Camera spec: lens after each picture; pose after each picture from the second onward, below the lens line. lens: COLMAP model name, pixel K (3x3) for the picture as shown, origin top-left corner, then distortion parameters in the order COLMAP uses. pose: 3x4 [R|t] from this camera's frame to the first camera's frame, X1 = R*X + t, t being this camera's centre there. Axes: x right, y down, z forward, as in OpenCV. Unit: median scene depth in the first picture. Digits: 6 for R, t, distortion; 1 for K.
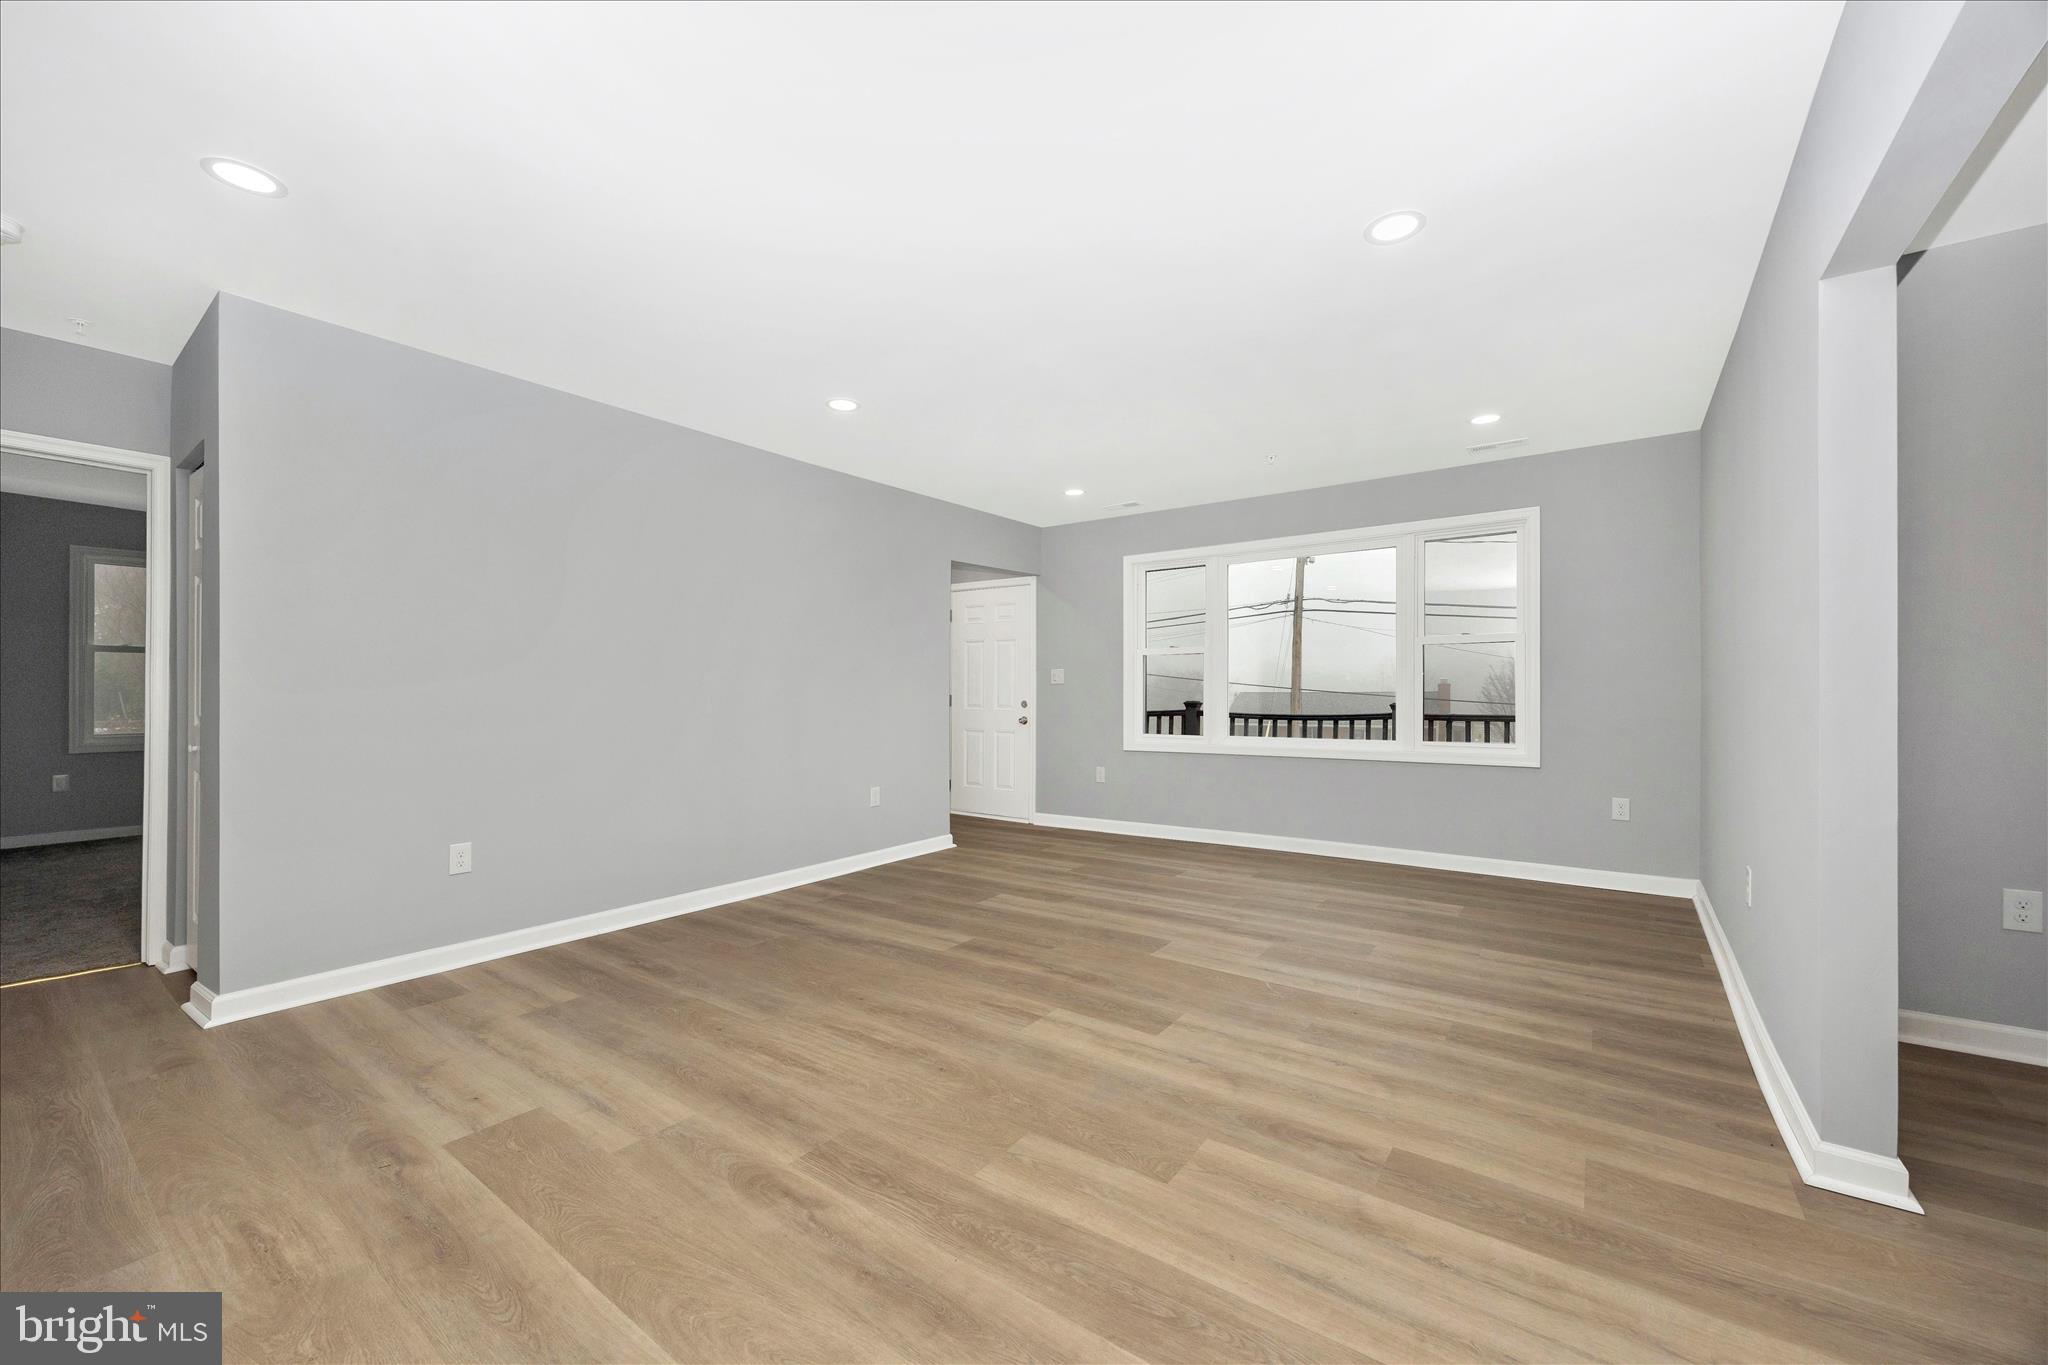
lens RADIAL K [[784.1, 0, 1037.7], [0, 784.1, 693.8], [0, 0, 1]] dist [0.000833, -0.000101]
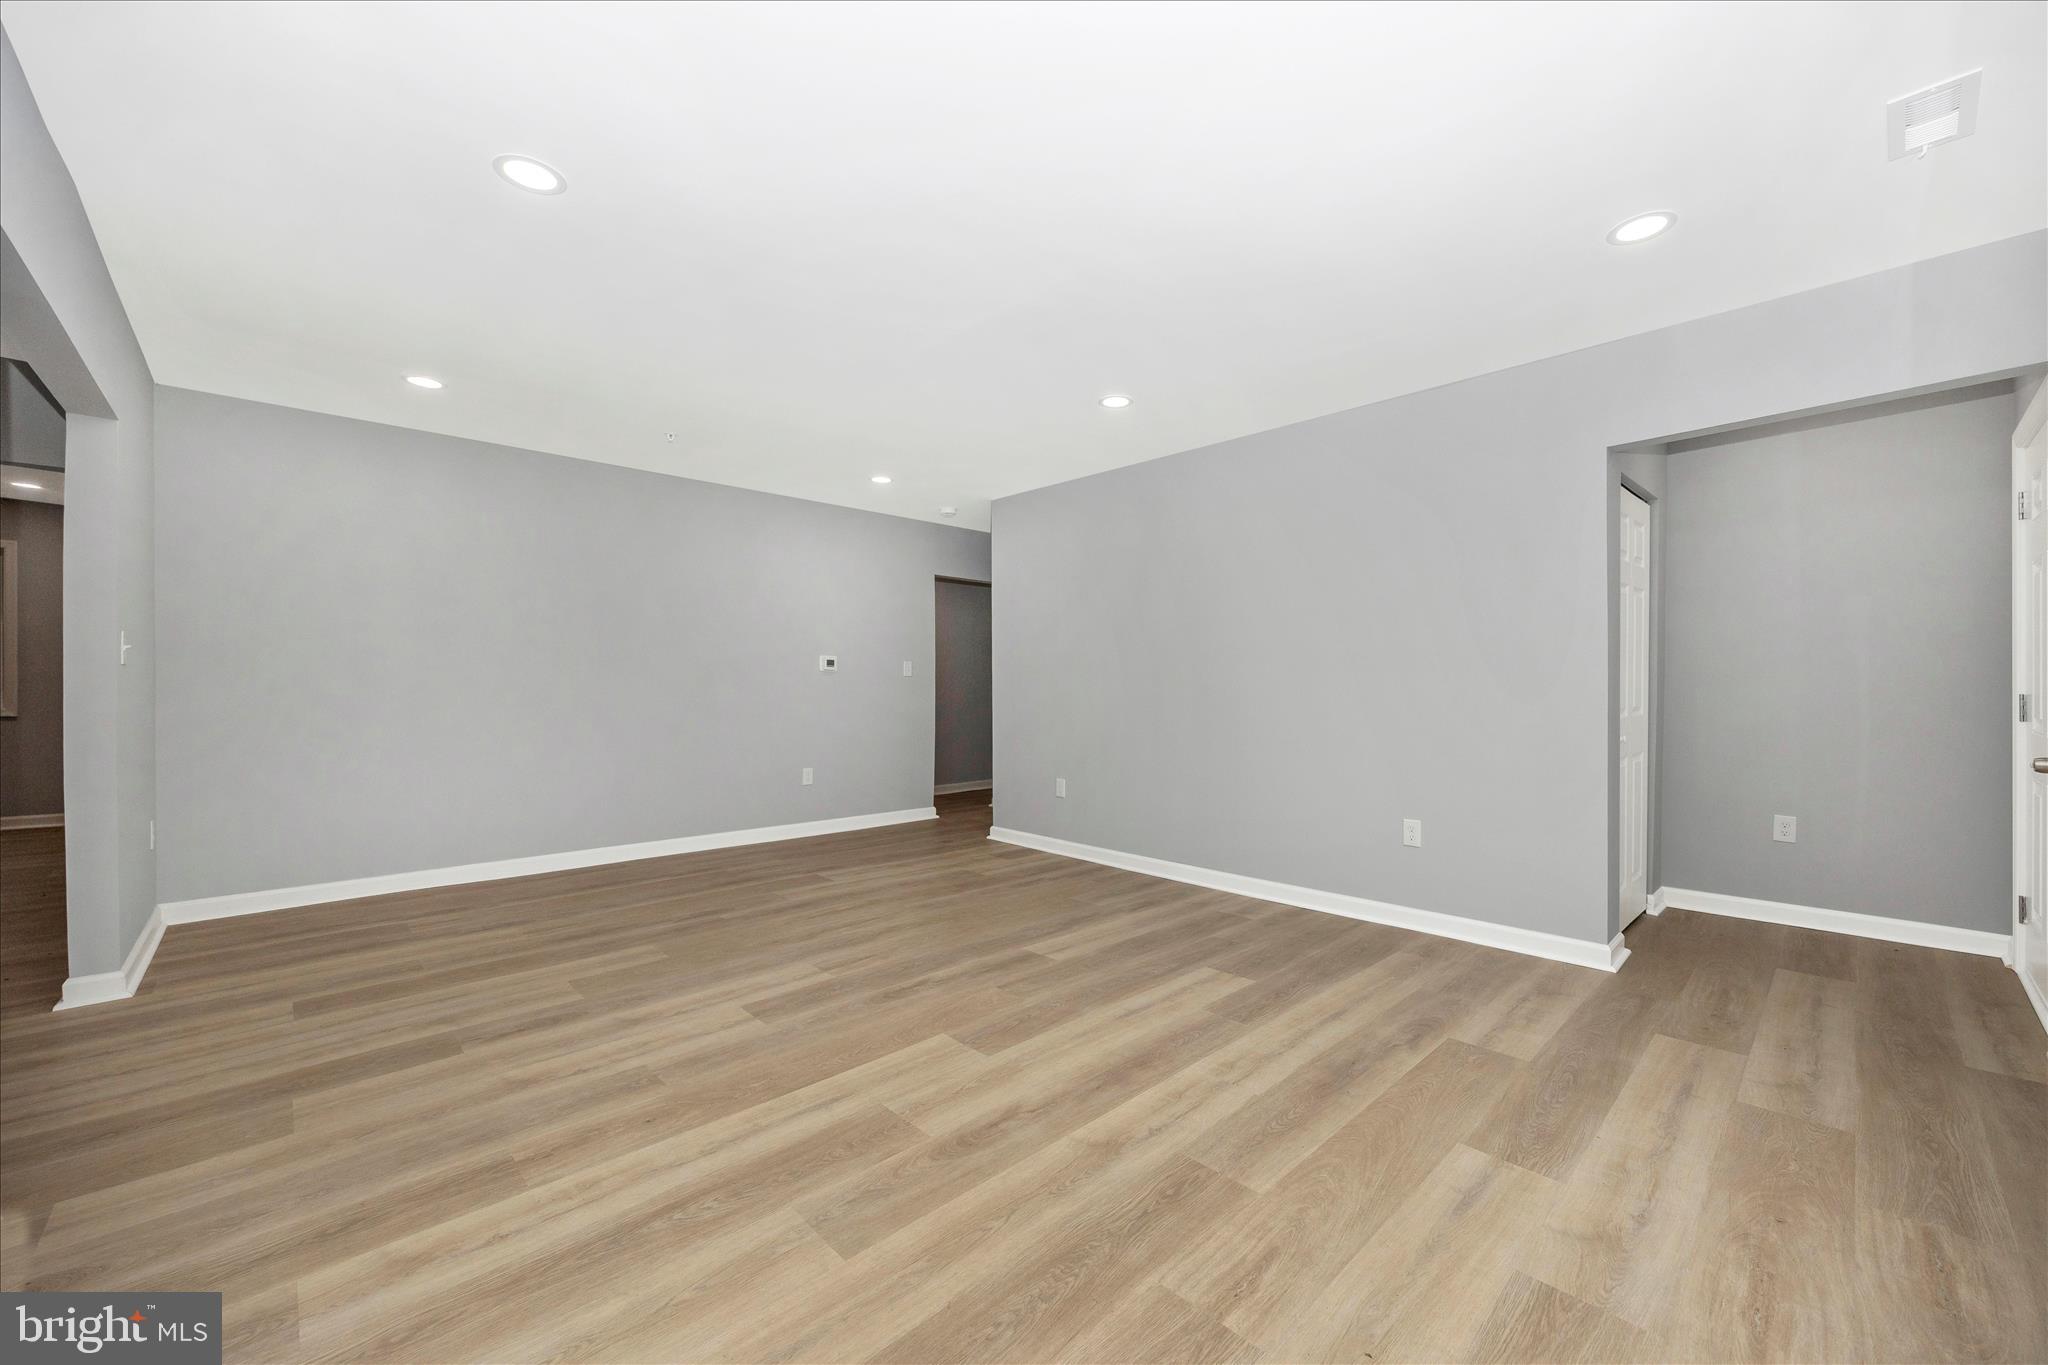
lens RADIAL K [[813.0, 0, 1024.0], [0, 813.0, 682.5], [0, 0, 1]] dist [-0.000070, -0.000095]
pose [[-0.201049, -0.002640, -0.979578, 0.817783], [-0.000296, 0.999996, -0.002634, -0.000260], [0.979581, -0.000240, -0.201049, 1.133535]]
